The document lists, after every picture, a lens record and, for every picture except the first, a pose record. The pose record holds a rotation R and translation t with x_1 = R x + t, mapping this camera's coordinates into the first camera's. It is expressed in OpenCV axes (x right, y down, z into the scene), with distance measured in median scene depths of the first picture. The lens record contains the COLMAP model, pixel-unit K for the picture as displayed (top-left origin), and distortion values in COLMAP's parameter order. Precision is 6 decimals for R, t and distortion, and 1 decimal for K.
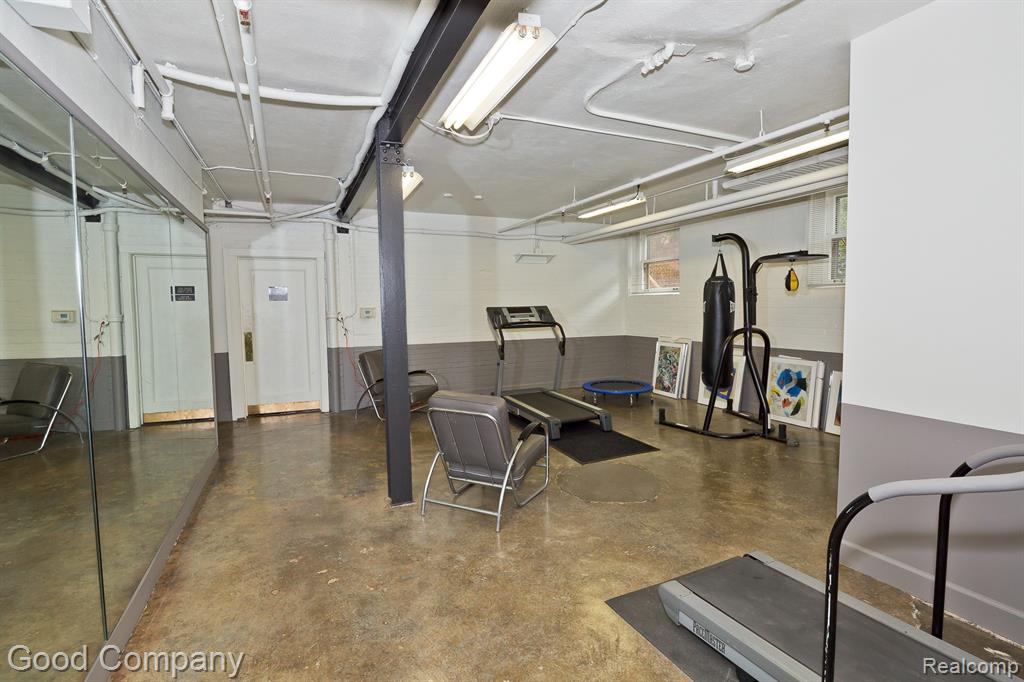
lens RADIAL K [[470.2, 0, 509.5], [0, 470.2, 337.5], [0, 0, 1]] dist [-0.025013, 0.000878]
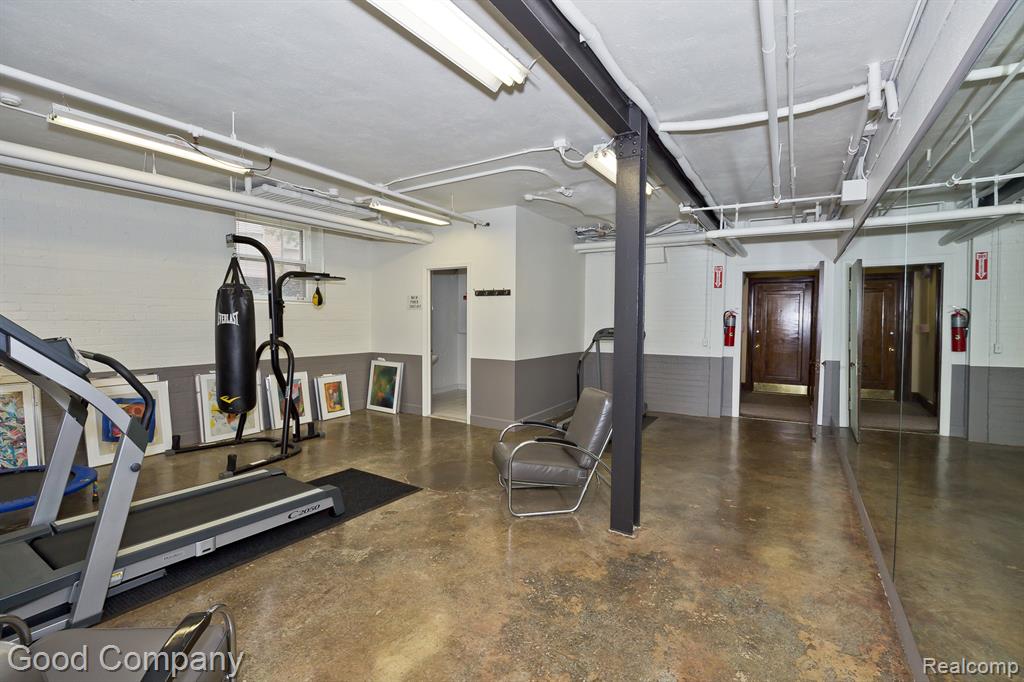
lens RADIAL K [[470.2, 0, 508.8], [0, 470.2, 341.1], [0, 0, 1]] dist [-0.025013, 0.000878]
pose [[-0.556741, -0.028422, 0.830200, -0.612409], [0.058942, 0.995544, 0.073610, -0.065497], [-0.828592, 0.089916, -0.552585, 1.193955]]
